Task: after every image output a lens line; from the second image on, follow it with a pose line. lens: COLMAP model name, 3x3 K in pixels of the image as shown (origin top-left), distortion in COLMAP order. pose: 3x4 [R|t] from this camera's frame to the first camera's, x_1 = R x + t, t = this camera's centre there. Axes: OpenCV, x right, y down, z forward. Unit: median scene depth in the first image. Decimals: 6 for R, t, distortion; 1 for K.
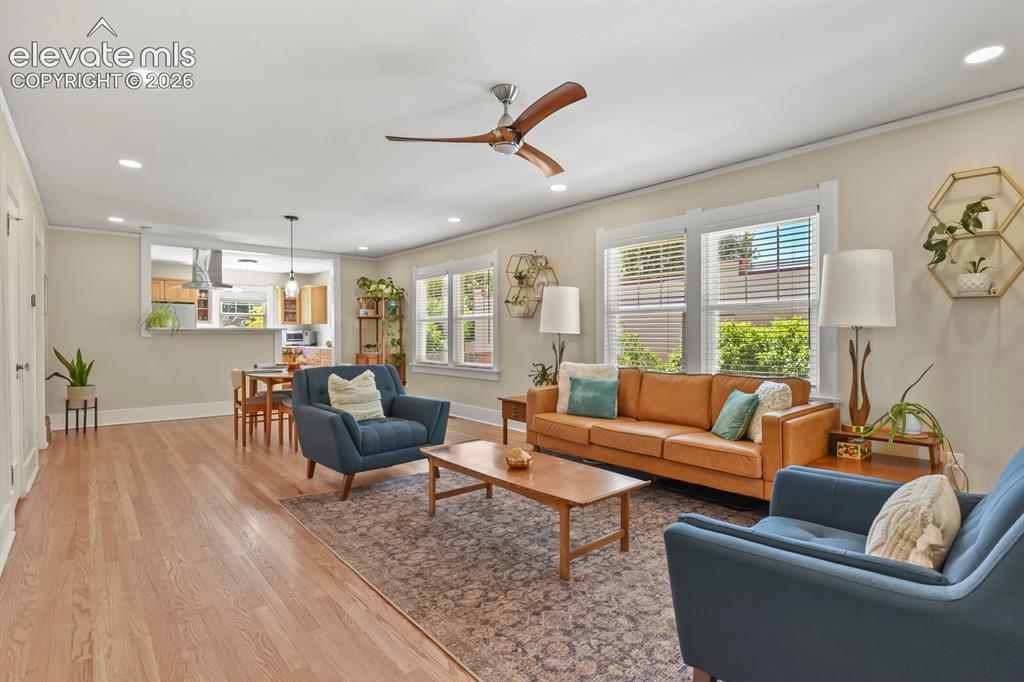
lens RADIAL K [[498.7, 0, 516.9], [0, 498.7, 338.4], [0, 0, 1]] dist [-0.012526, -0.005082]
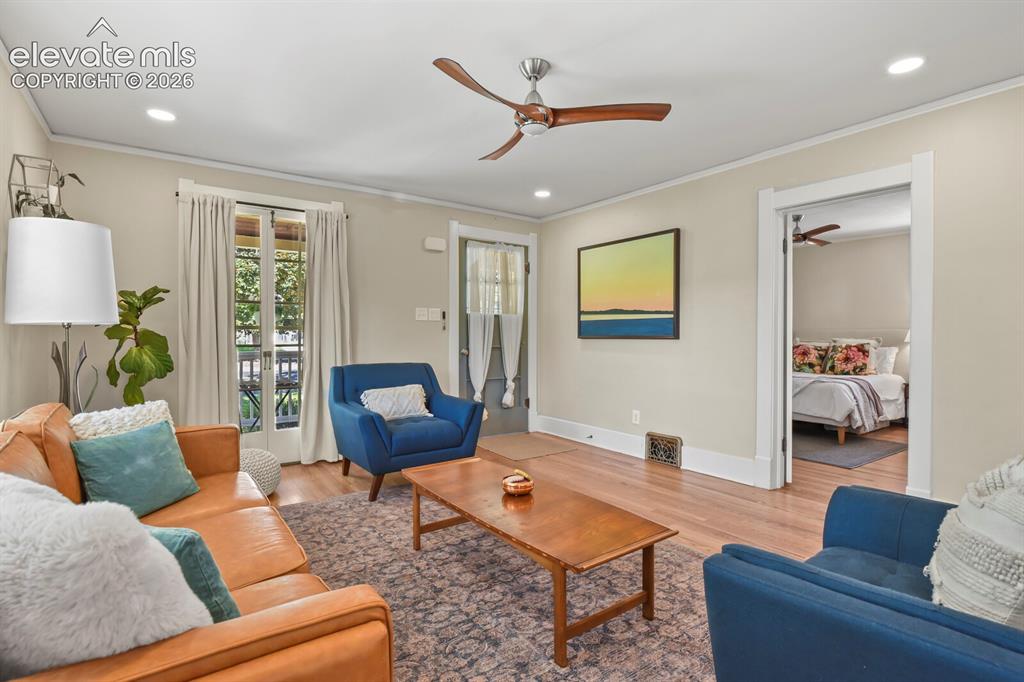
lens RADIAL K [[496.5, 0, 516.5], [0, 496.5, 338.8], [0, 0, 1]] dist [-0.012006, -0.005399]
pose [[-0.995706, 0.000596, 0.092569, -0.052175], [0.001925, 0.999896, 0.014268, -0.007945], [-0.092551, 0.014385, -0.995604, 1.354846]]
